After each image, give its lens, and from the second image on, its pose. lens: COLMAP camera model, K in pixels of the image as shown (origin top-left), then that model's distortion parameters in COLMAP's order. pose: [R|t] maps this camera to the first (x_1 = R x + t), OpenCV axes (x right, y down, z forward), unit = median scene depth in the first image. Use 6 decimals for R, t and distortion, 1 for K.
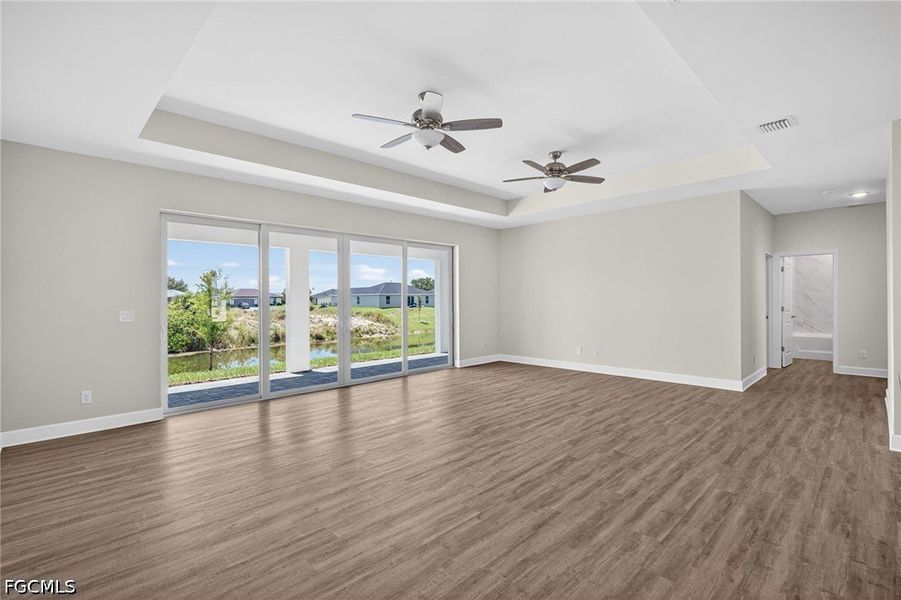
lens RADIAL K [[415.0, 0, 451.2], [0, 415.0, 301.5], [0, 0, 1]] dist [0.002722, 0.001270]
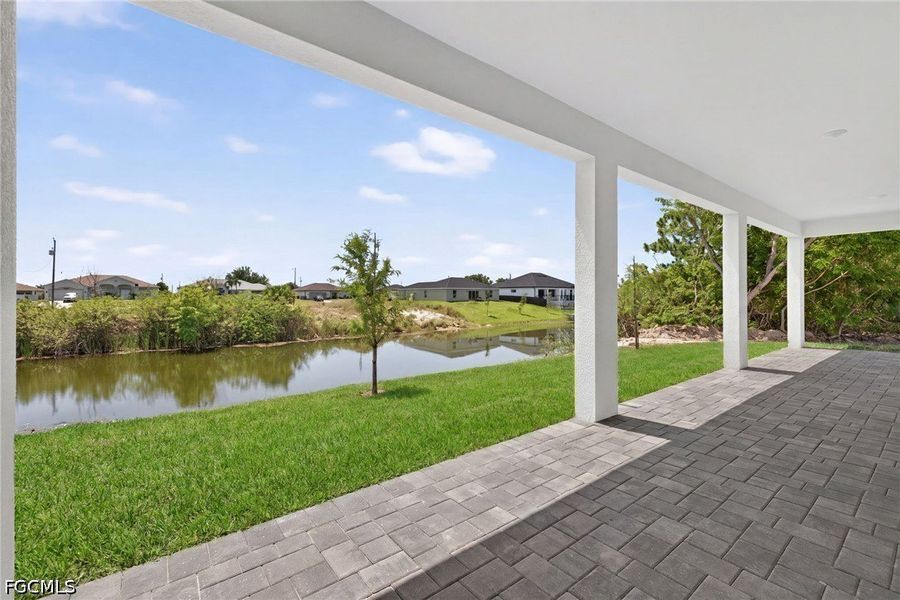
lens RADIAL K [[391.3, 0, 455.8], [0, 391.3, 297.6], [0, 0, 1]] dist [0.011158, -0.000379]
pose [[0.993537, 0.008517, -0.113193, -0.701157], [-0.008247, 0.999962, 0.002849, 0.047132], [0.113213, -0.001897, 0.993569, 0.687500]]
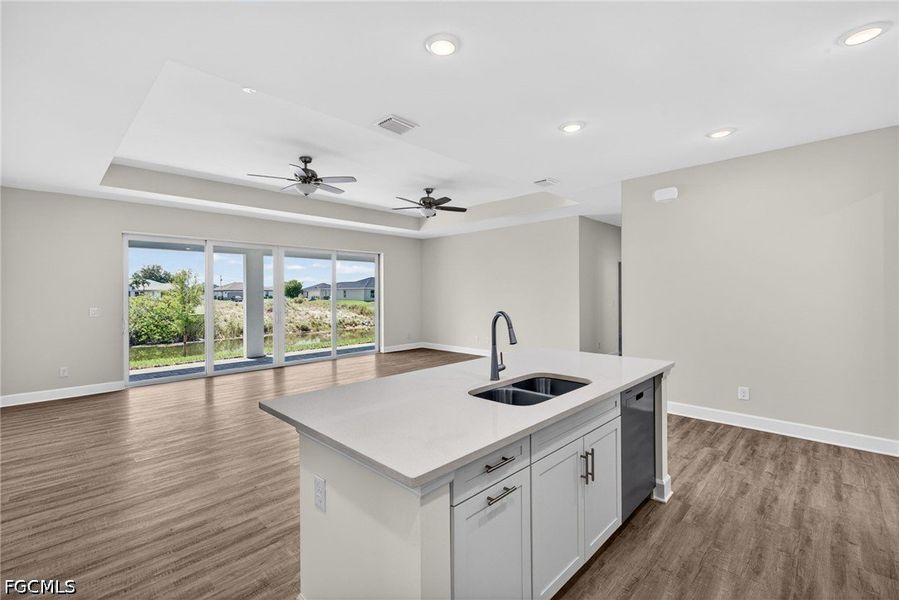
lens RADIAL K [[390.9, 0, 445.1], [0, 390.9, 300.9], [0, 0, 1]] dist [0.011158, -0.000379]
pose [[0.999779, 0.001733, 0.020952, 0.255775], [-0.002058, 0.999878, 0.015516, -0.019471], [-0.020923, -0.015556, 0.999660, -0.233216]]
